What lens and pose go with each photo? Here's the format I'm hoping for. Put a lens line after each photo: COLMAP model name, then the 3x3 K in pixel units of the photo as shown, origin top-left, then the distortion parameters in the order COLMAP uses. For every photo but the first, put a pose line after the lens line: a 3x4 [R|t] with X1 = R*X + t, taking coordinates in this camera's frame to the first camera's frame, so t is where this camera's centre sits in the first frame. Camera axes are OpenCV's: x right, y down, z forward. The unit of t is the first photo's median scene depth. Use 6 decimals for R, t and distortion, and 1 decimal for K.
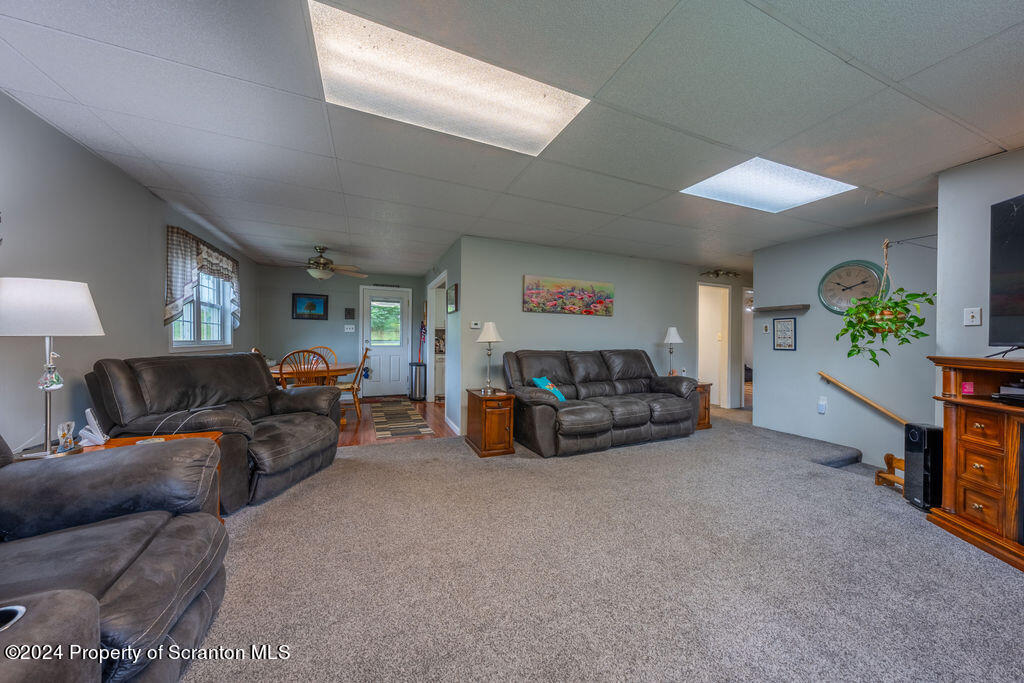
lens RADIAL K [[343.4, 0, 512.5], [0, 343.4, 341.6], [0, 0, 1]] dist [-0.005721, -0.000255]
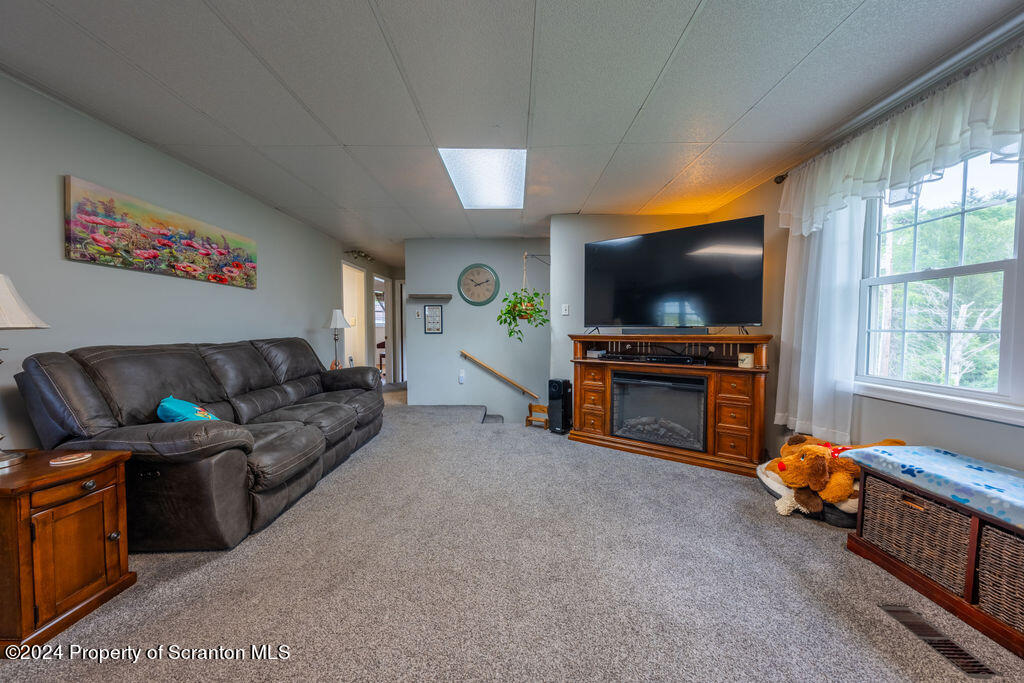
lens RADIAL K [[343.4, 0, 510.9], [0, 343.4, 341.5], [0, 0, 1]] dist [-0.005721, -0.000255]
pose [[0.394269, -0.043740, 0.917954, -0.154103], [0.007127, 0.998982, 0.044540, 0.002440], [-0.918967, -0.011018, 0.394179, 0.314541]]
